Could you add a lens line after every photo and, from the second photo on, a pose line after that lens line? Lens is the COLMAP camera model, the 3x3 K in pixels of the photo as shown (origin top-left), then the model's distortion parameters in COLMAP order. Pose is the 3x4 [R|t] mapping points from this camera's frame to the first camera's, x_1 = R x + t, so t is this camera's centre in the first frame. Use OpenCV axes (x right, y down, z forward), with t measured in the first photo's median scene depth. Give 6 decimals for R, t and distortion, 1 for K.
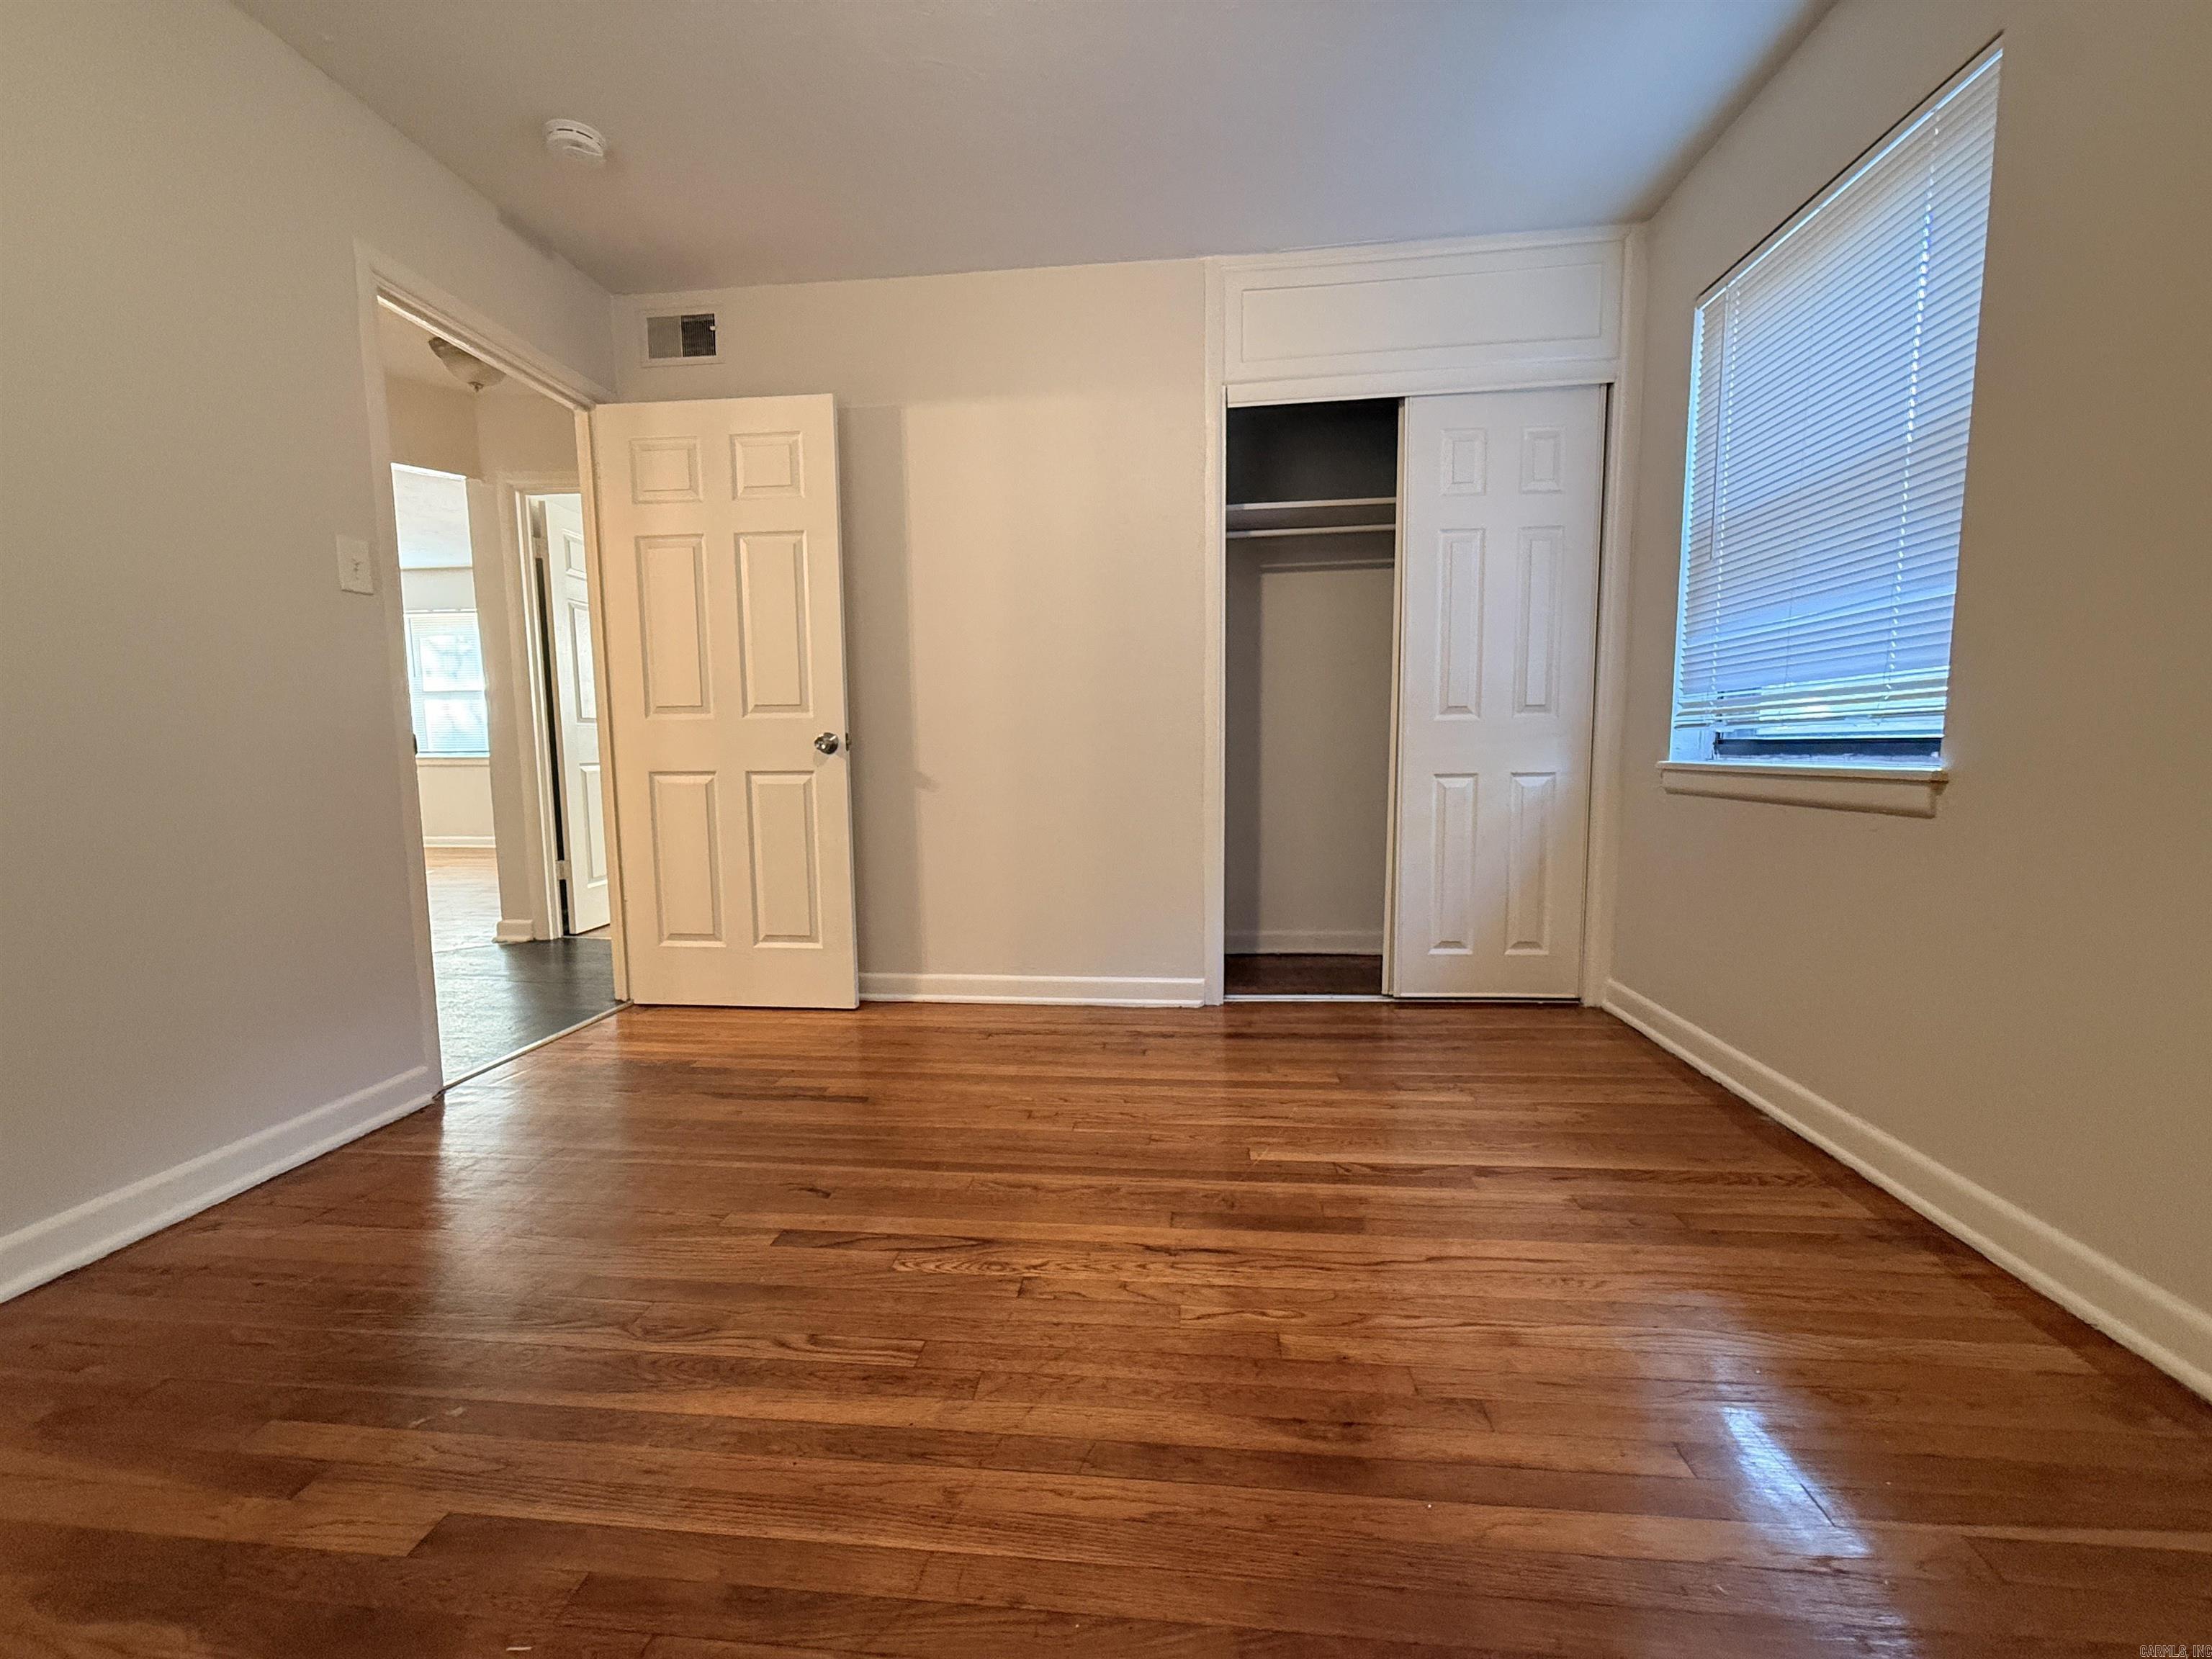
lens RADIAL K [[873.4, 0, 1098.6], [0, 873.4, 826.9], [0, 0, 1]] dist [-0.000452, 0.000446]
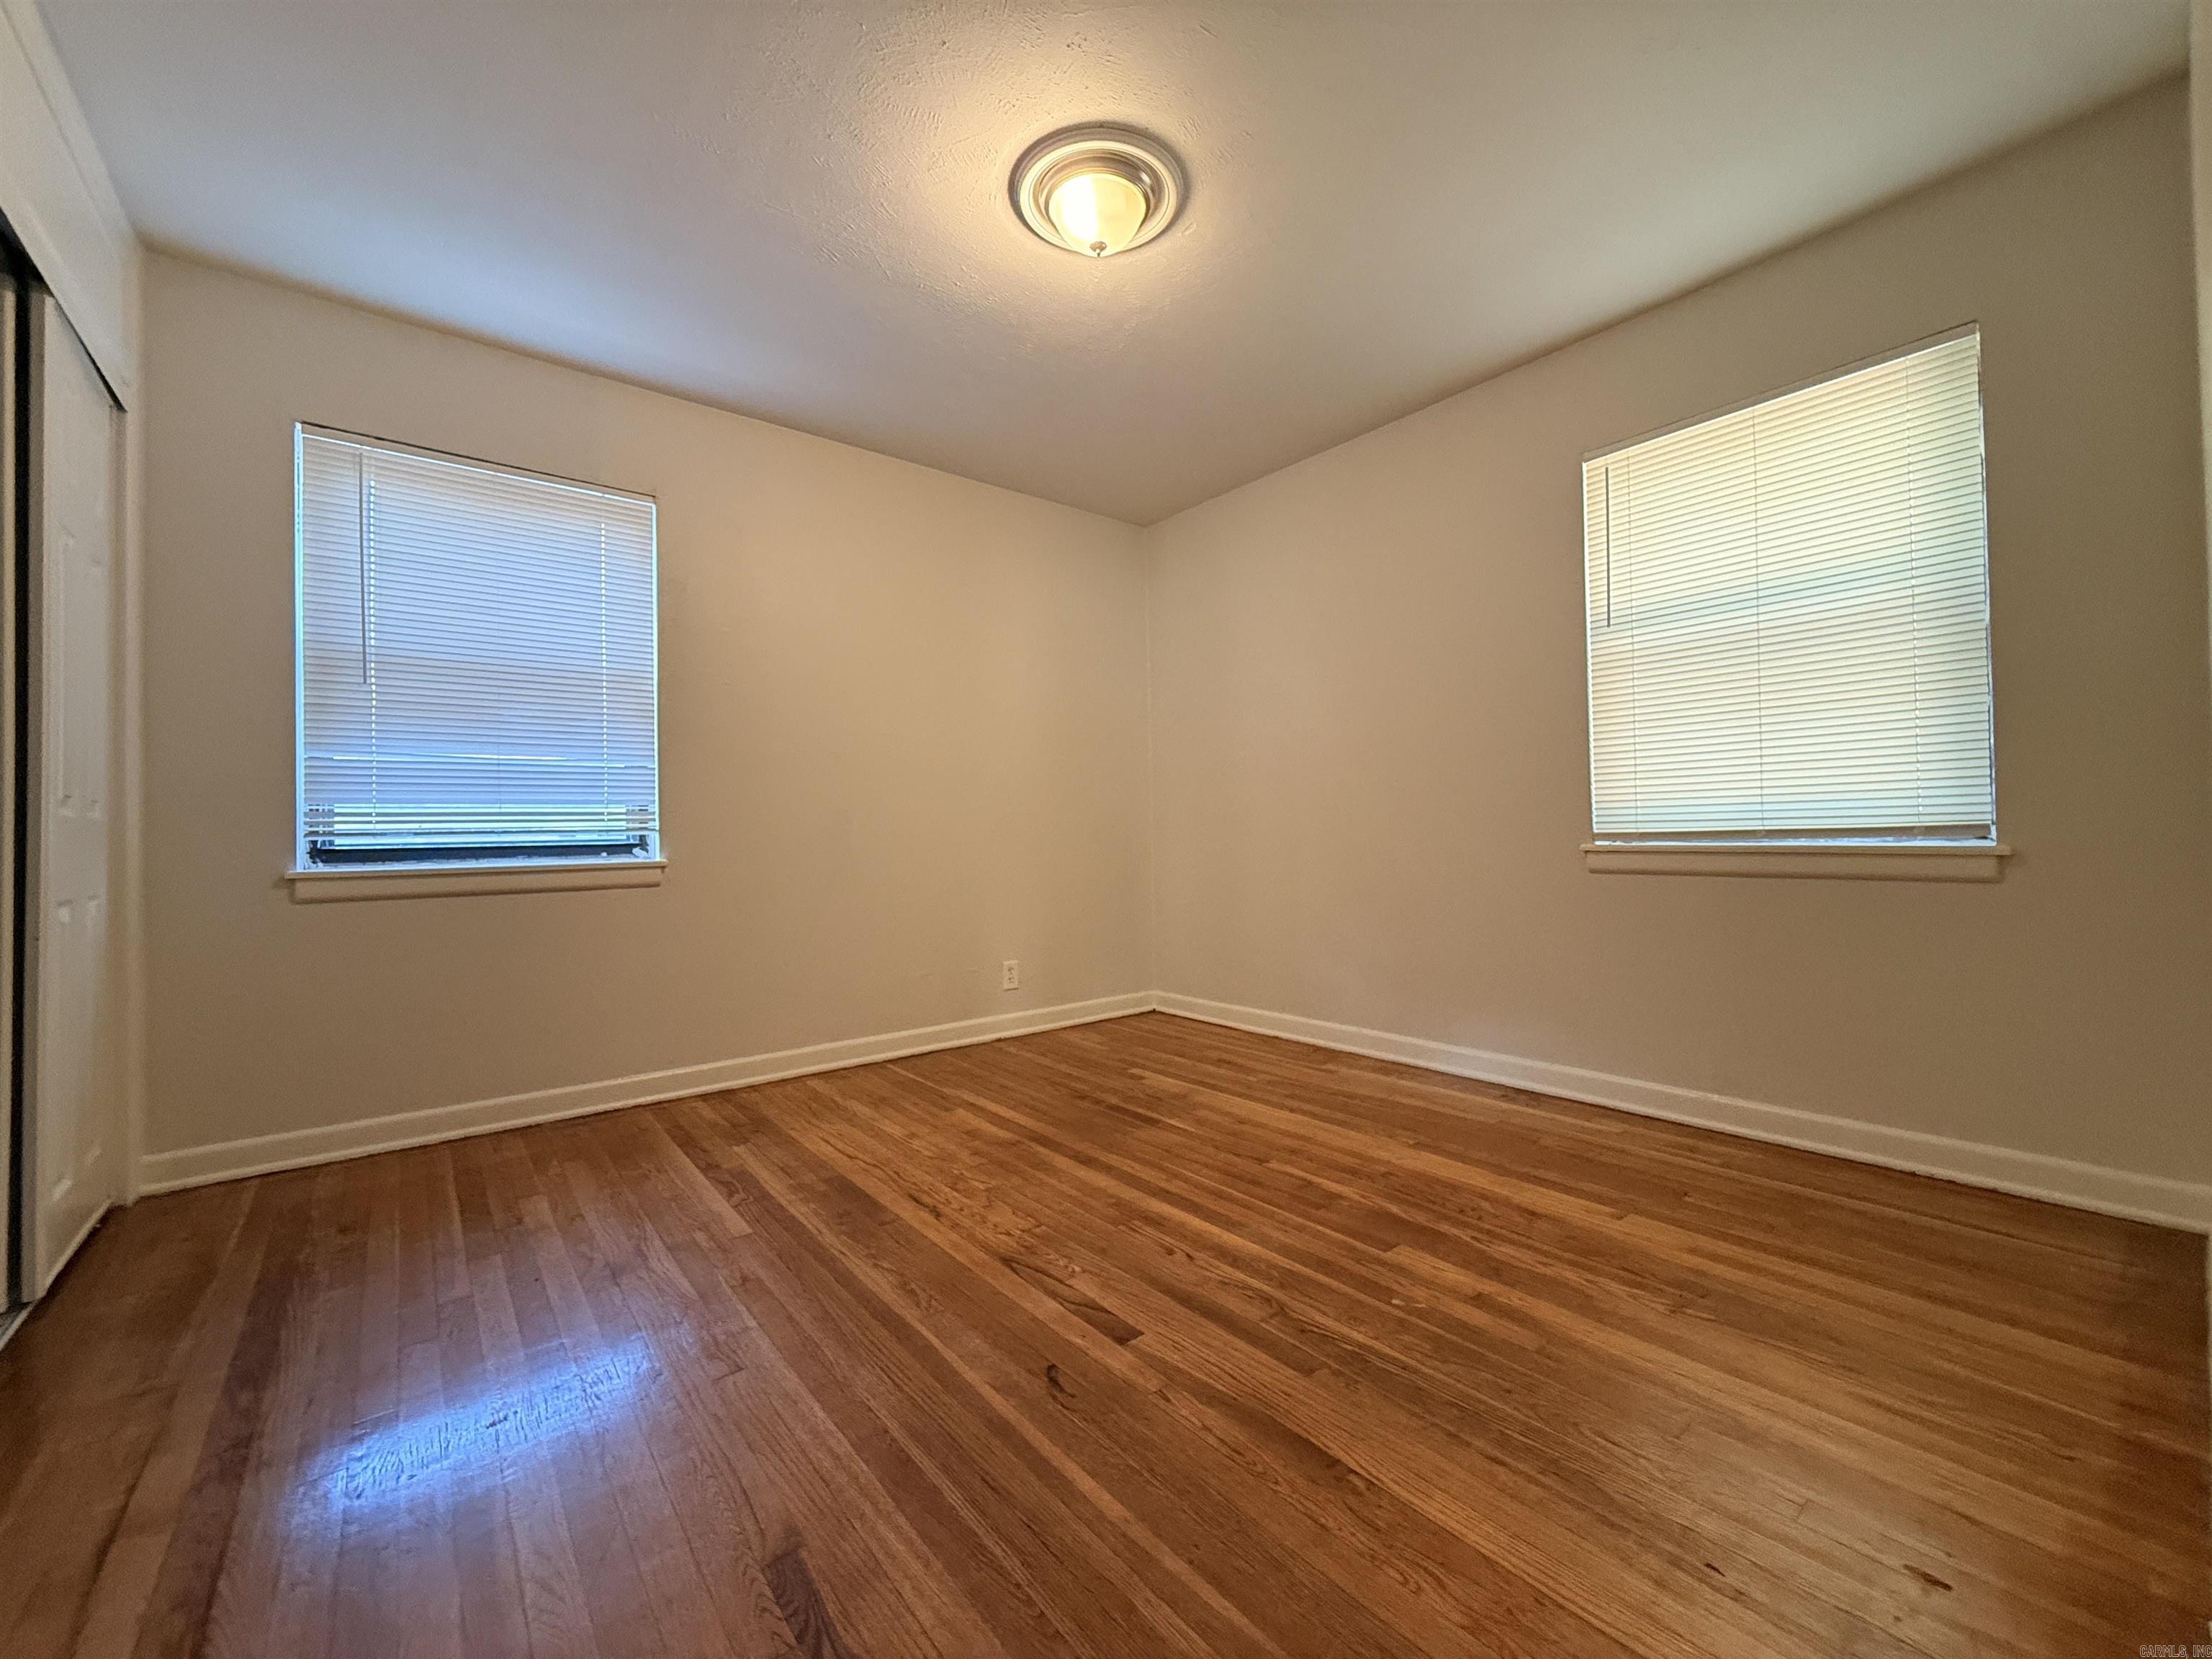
lens RADIAL K [[873.4, 0, 1098.6], [0, 873.4, 826.9], [0, 0, 1]] dist [-0.000452, 0.000446]
pose [[-0.693865, 0.031899, 0.719398, -1.049962], [0.092828, 0.994645, 0.045430, -0.137343], [-0.714097, 0.098303, -0.693111, 1.633662]]
